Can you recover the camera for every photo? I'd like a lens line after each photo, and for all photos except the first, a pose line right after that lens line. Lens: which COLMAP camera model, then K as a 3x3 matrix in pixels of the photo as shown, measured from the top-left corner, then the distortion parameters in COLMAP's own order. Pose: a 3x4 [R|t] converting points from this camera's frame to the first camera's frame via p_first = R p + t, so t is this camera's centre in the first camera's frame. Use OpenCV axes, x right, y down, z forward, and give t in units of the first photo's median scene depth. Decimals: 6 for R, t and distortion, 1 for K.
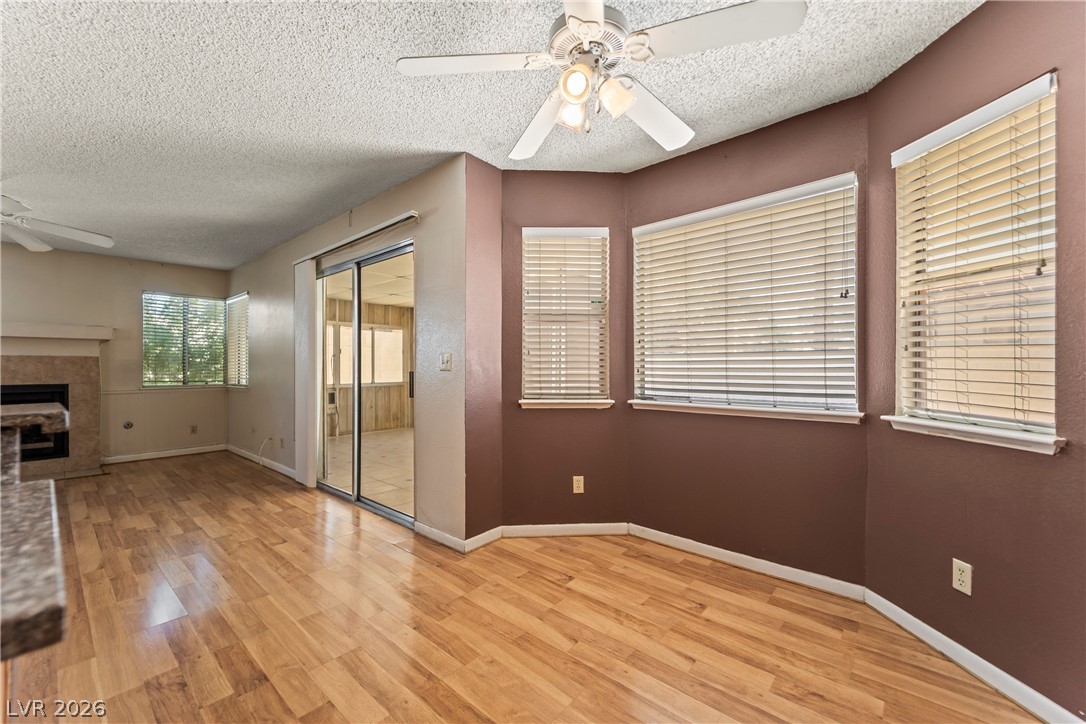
lens RADIAL K [[435.6, 0, 537.1], [0, 435.6, 365.3], [0, 0, 1]] dist [0.018745, -0.010212]
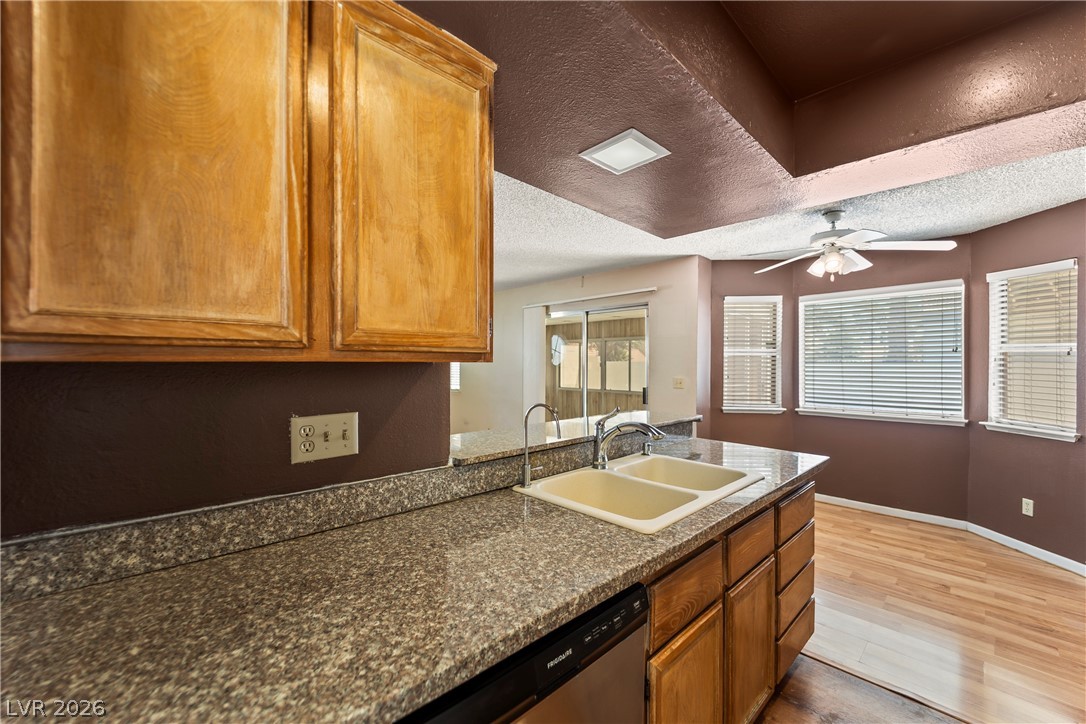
lens RADIAL K [[435.6, 0, 536.9], [0, 435.6, 362.5], [0, 0, 1]] dist [0.018745, -0.010212]
pose [[0.996569, 0.008686, -0.082315, -0.371838], [-0.009015, 0.999953, -0.003636, -0.044480], [0.082280, 0.004366, 0.996600, -0.397794]]
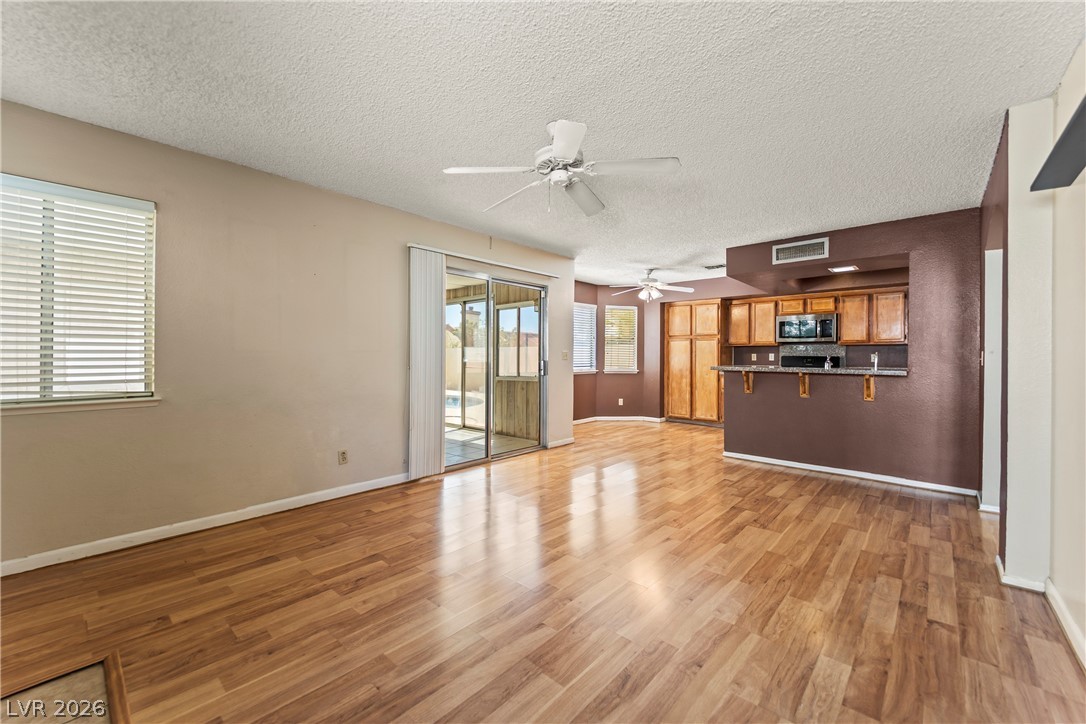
lens RADIAL K [[435.6, 0, 533.6], [0, 435.6, 357.4], [0, 0, 1]] dist [0.018745, -0.010212]
pose [[0.016274, 0.004248, 0.999859, -1.394843], [-0.006256, 0.999972, -0.004146, 0.004559], [-0.999848, -0.006188, 0.016301, 0.690559]]
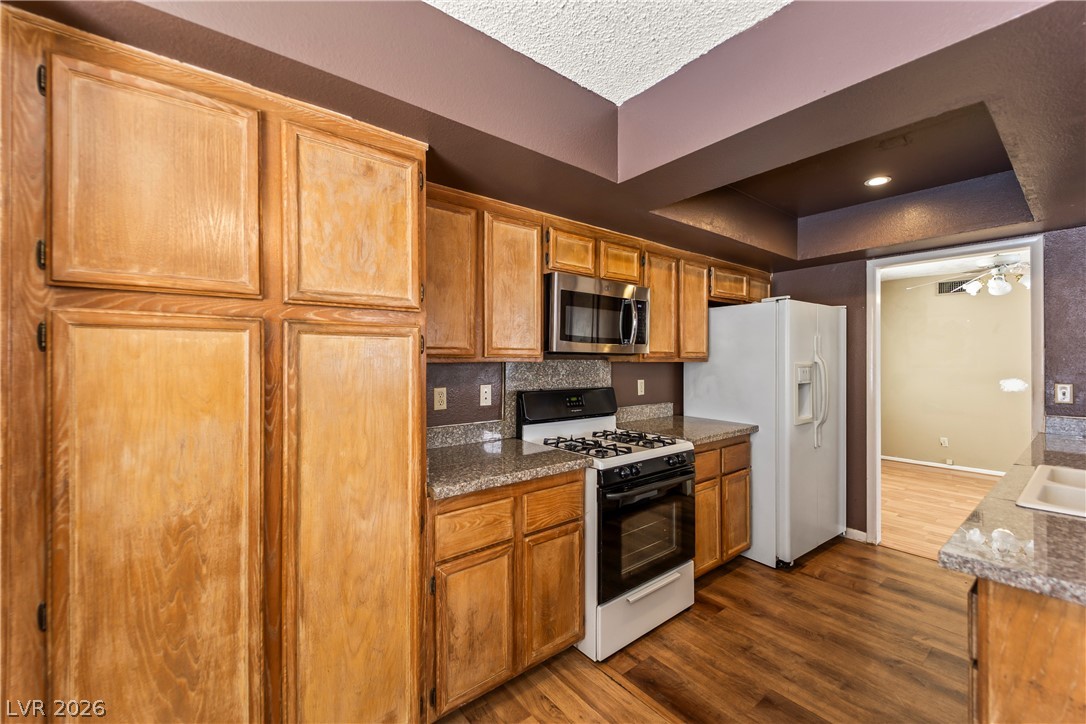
lens RADIAL K [[435.6, 0, 545.1], [0, 435.6, 357.7], [0, 0, 1]] dist [0.018745, -0.010212]
pose [[-0.984751, 0.005982, 0.173867, 0.063587], [0.005173, 0.999974, -0.005107, -0.051555], [-0.173893, -0.004130, -0.984756, 0.355044]]
